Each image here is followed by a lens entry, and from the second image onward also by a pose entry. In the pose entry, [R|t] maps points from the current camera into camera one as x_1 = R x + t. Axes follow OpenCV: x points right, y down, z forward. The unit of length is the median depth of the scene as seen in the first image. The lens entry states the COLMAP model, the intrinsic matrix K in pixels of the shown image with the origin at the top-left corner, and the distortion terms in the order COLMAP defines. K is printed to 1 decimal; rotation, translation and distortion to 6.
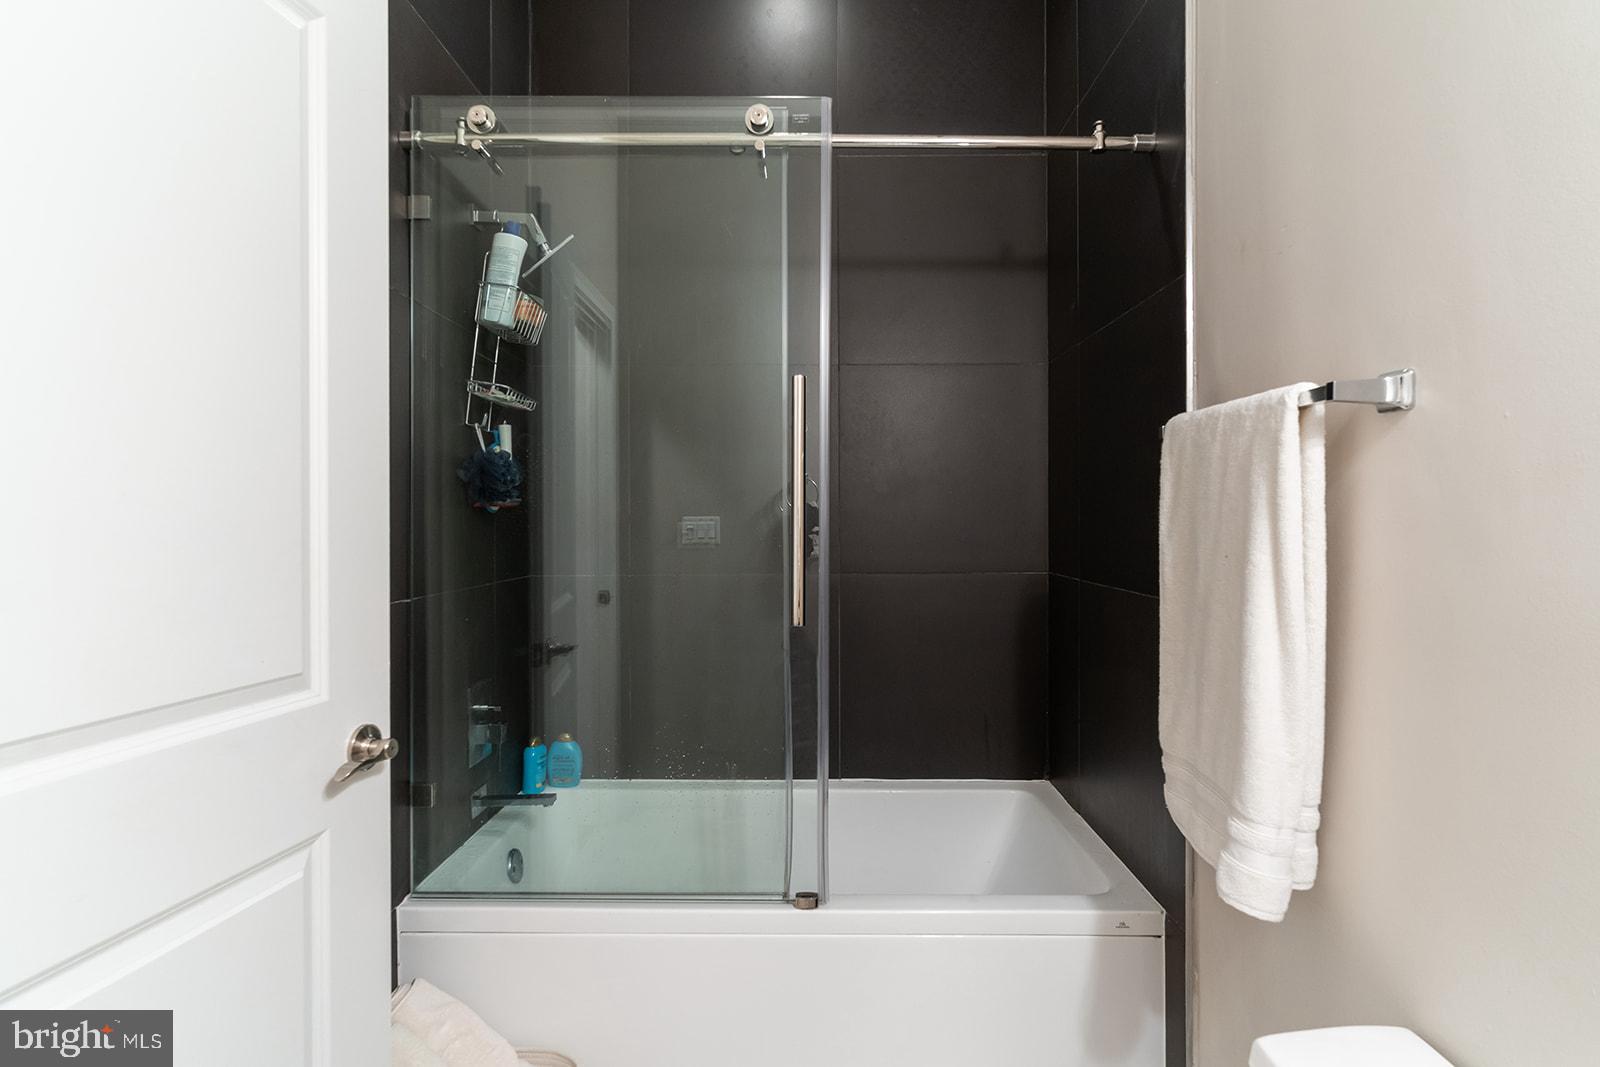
lens RADIAL K [[831.0, 0, 800.0], [0, 831.0, 533.5], [0, 0, 1]] dist [-0.001716, 0.000804]
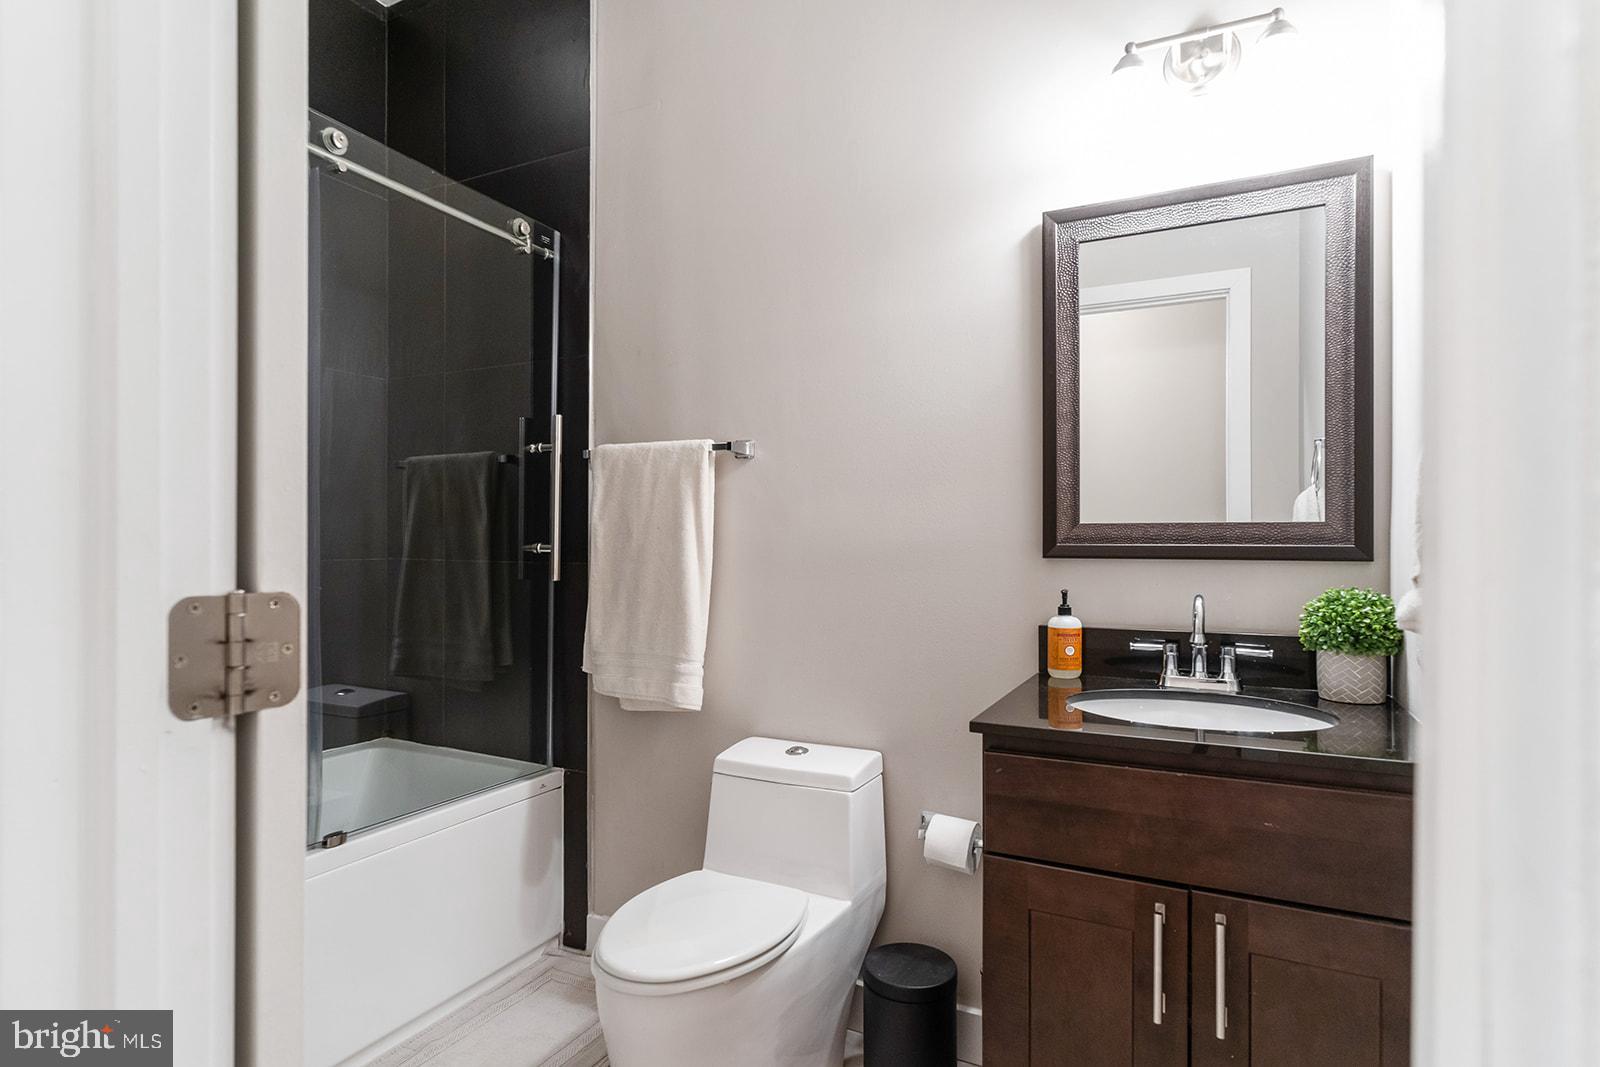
lens RADIAL K [[831.0, 0, 800.0], [0, 831.0, 533.5], [0, 0, 1]] dist [-0.001716, 0.000804]
pose [[0.464893, 0.001413, 0.885366, -1.034457], [0.010136, 0.999925, -0.006918, 0.061096], [-0.885309, 0.012191, 0.464843, -0.128848]]
